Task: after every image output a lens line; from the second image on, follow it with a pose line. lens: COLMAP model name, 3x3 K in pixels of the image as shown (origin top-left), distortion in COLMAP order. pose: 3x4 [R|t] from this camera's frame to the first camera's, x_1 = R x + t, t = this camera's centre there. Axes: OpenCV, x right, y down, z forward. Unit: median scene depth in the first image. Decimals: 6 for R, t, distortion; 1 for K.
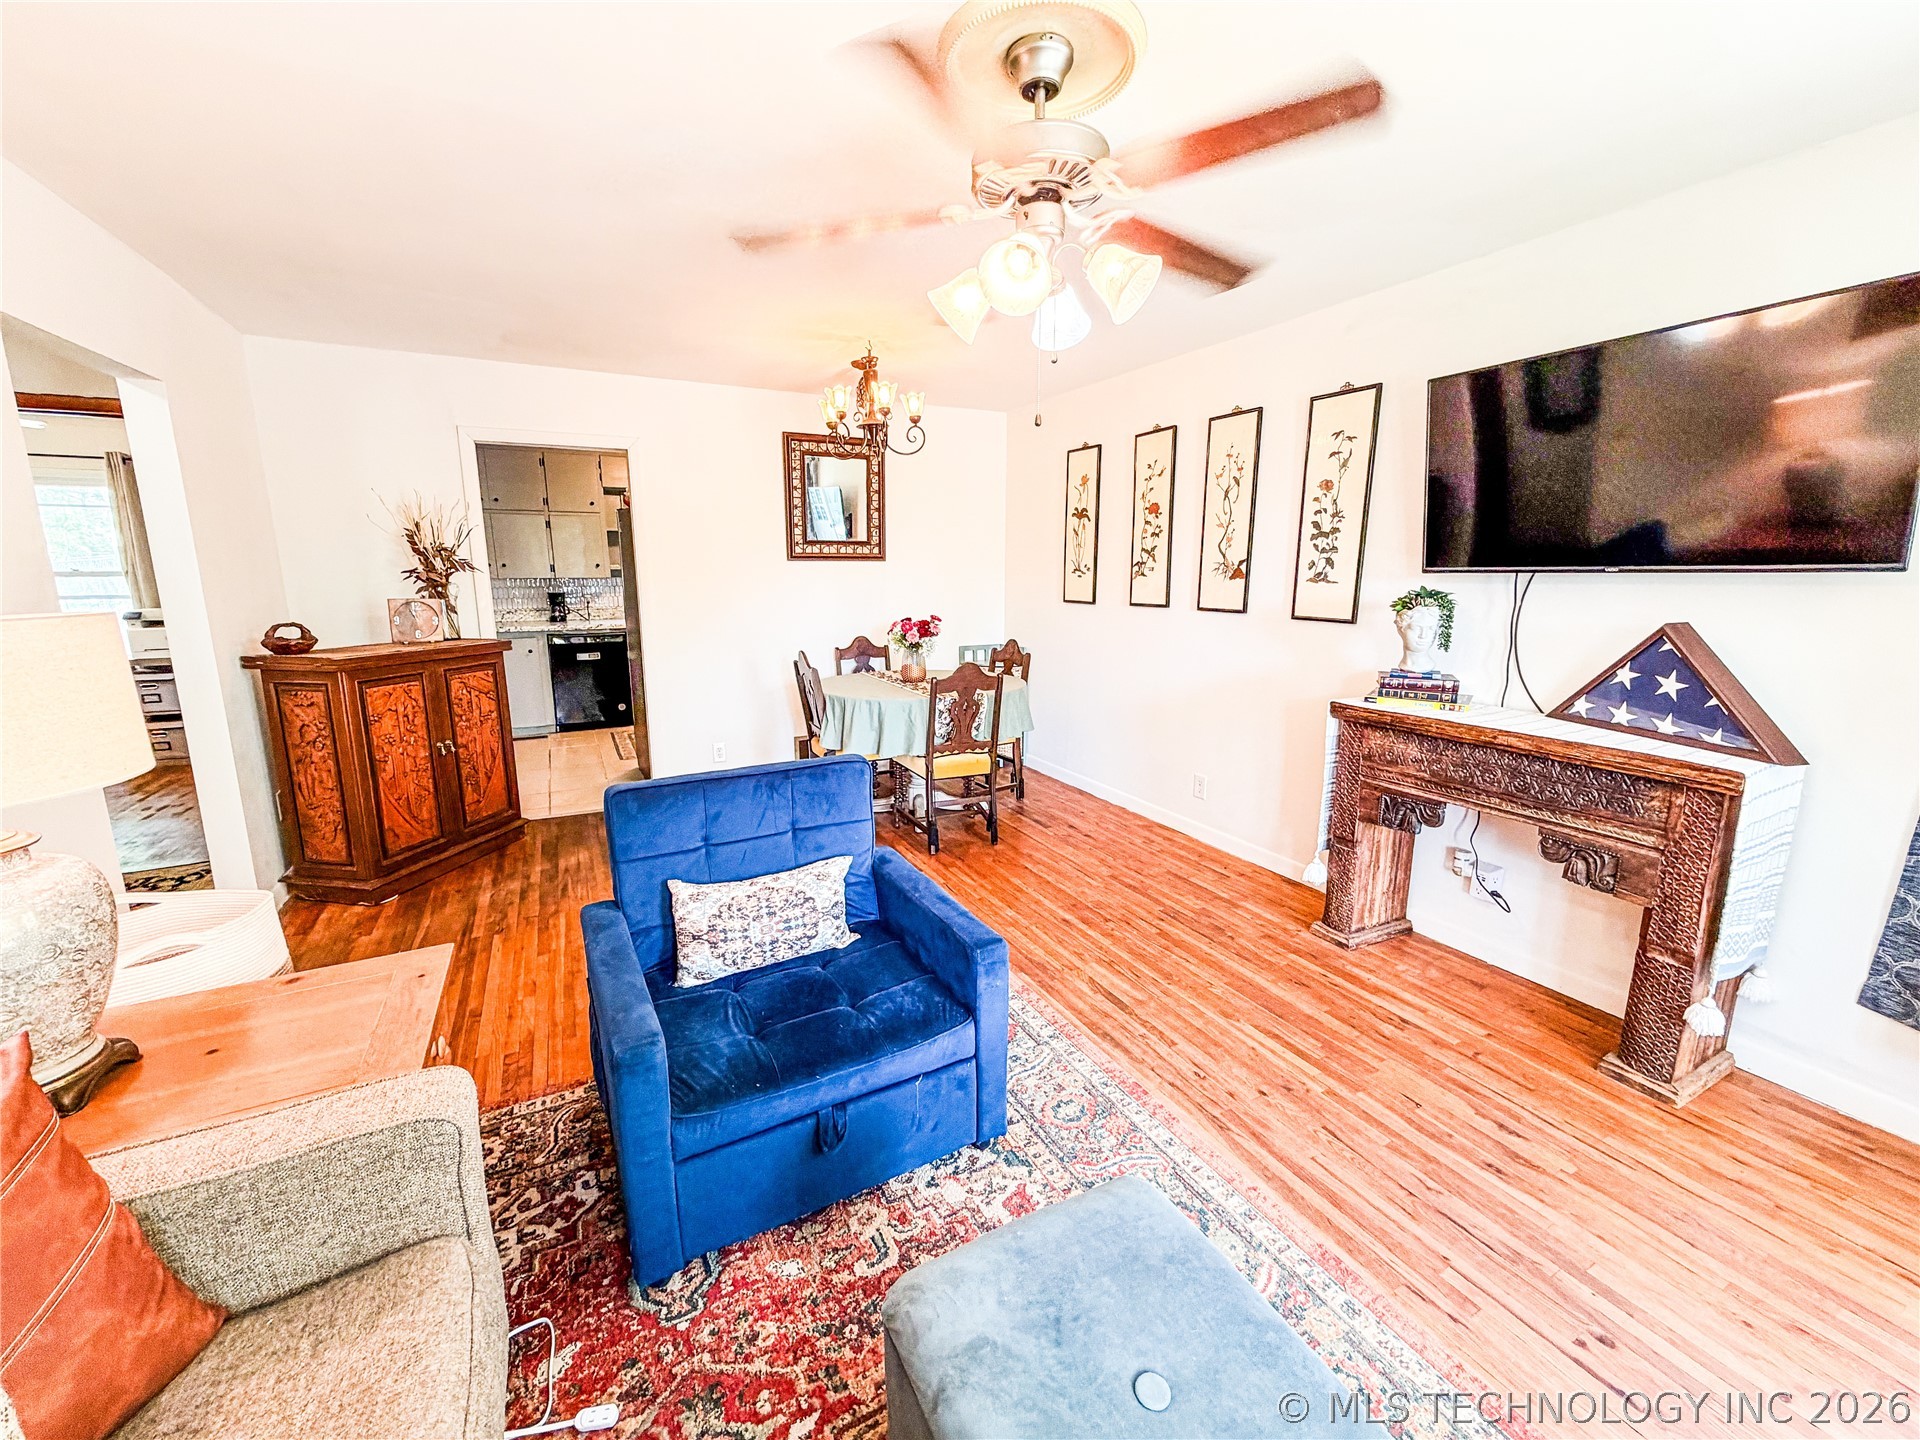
lens RADIAL K [[768.0, 0, 962.4], [0, 768.0, 718.5], [0, 0, 1]] dist [-0.000564, -0.000107]
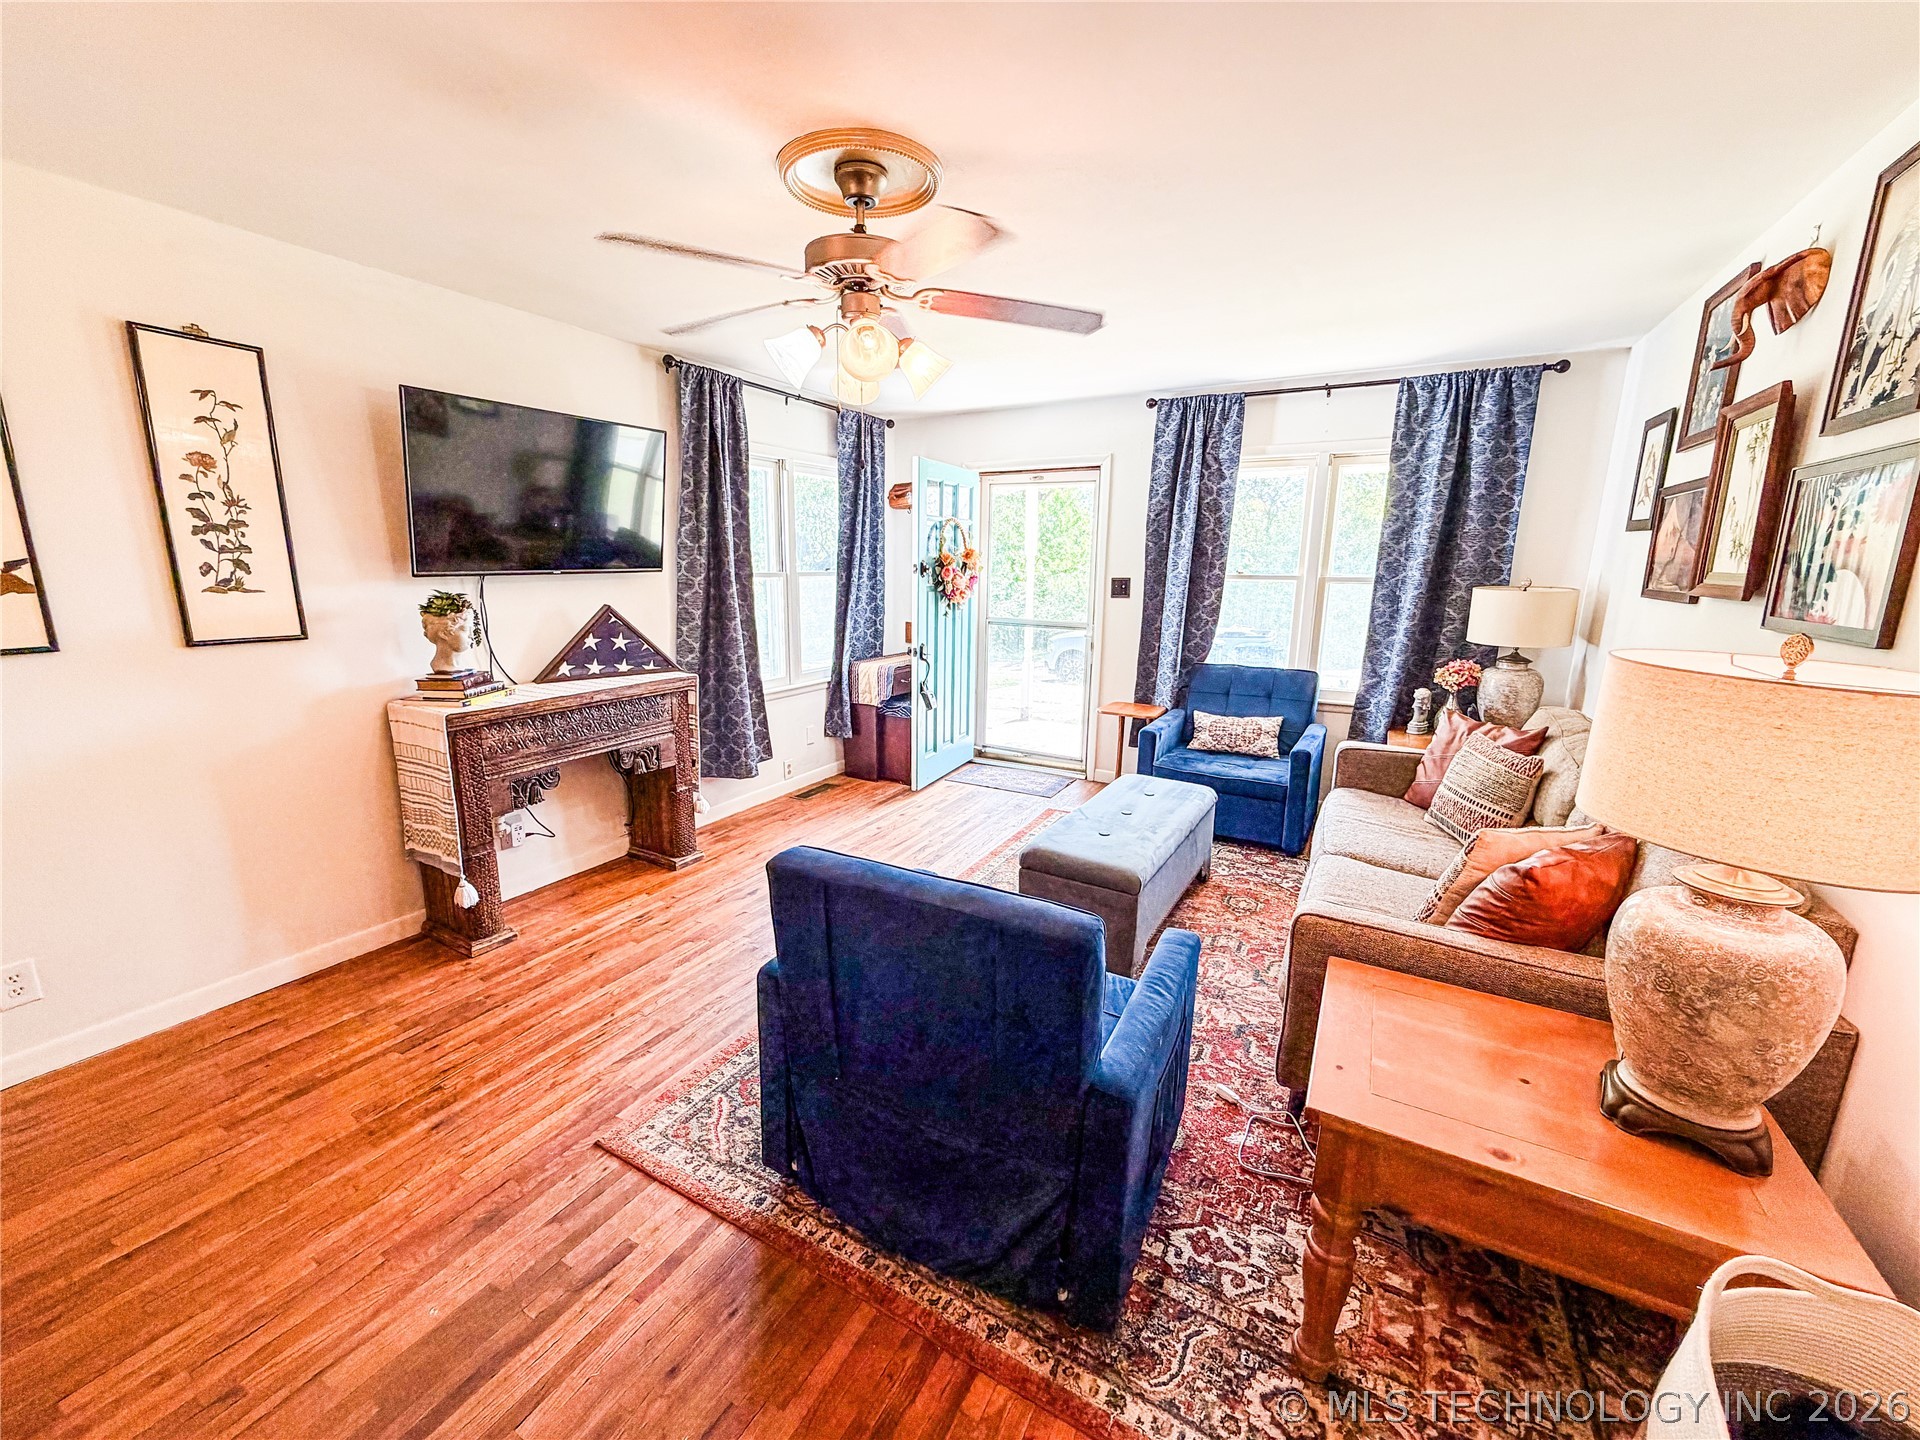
lens RADIAL K [[768.0, 0, 947.2], [0, 768.0, 714.0], [0, 0, 1]] dist [-0.000564, -0.000107]
pose [[-0.539981, -0.172425, 0.823827, -0.596282], [0.150635, 0.943191, 0.296142, -0.199461], [-0.828088, 0.284008, -0.483332, 0.897392]]
